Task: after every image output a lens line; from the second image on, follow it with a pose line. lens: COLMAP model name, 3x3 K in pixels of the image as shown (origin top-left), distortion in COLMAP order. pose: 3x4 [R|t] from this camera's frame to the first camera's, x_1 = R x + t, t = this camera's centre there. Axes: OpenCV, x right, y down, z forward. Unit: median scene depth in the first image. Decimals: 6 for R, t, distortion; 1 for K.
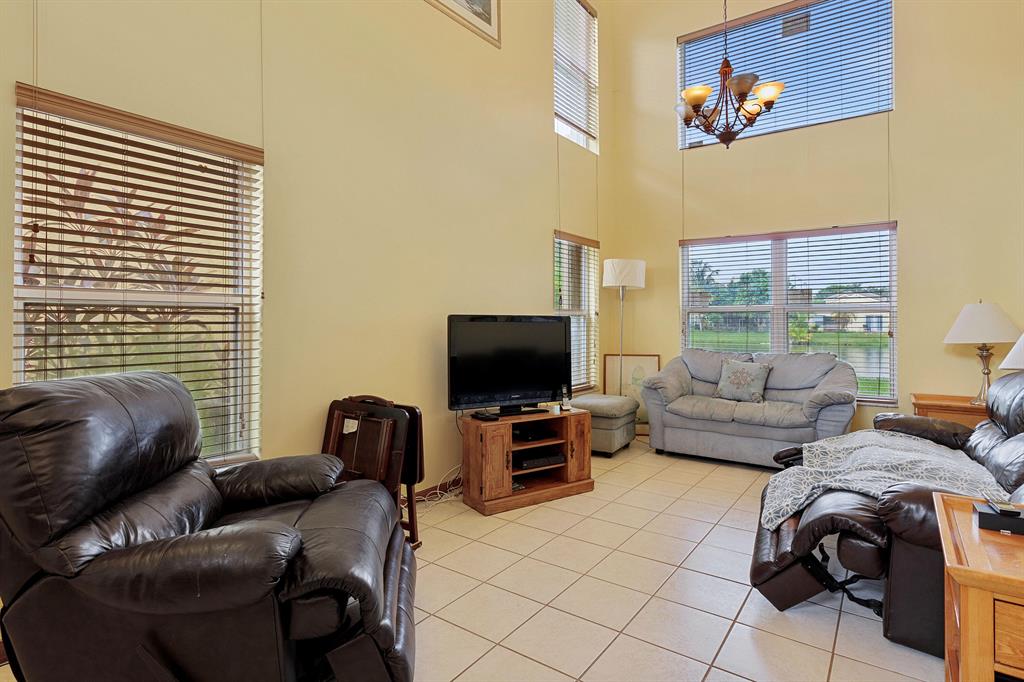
lens RADIAL K [[521.7, 0, 510.1], [0, 521.7, 333.4], [0, 0, 1]] dist [-0.004840, -0.000011]
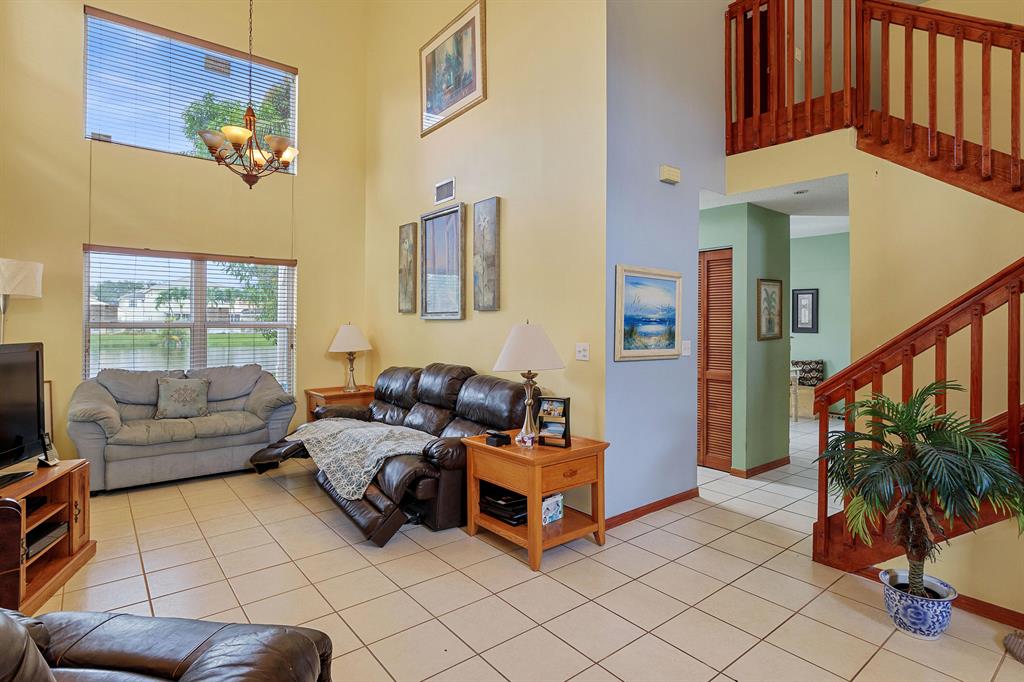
lens RADIAL K [[521.7, 0, 507.3], [0, 521.7, 332.9], [0, 0, 1]] dist [-0.004840, -0.000011]
pose [[0.263501, -0.014656, 0.964548, -0.394953], [0.016798, 0.999803, 0.010602, -0.038091], [-0.964513, 0.013409, 0.263696, 0.137264]]
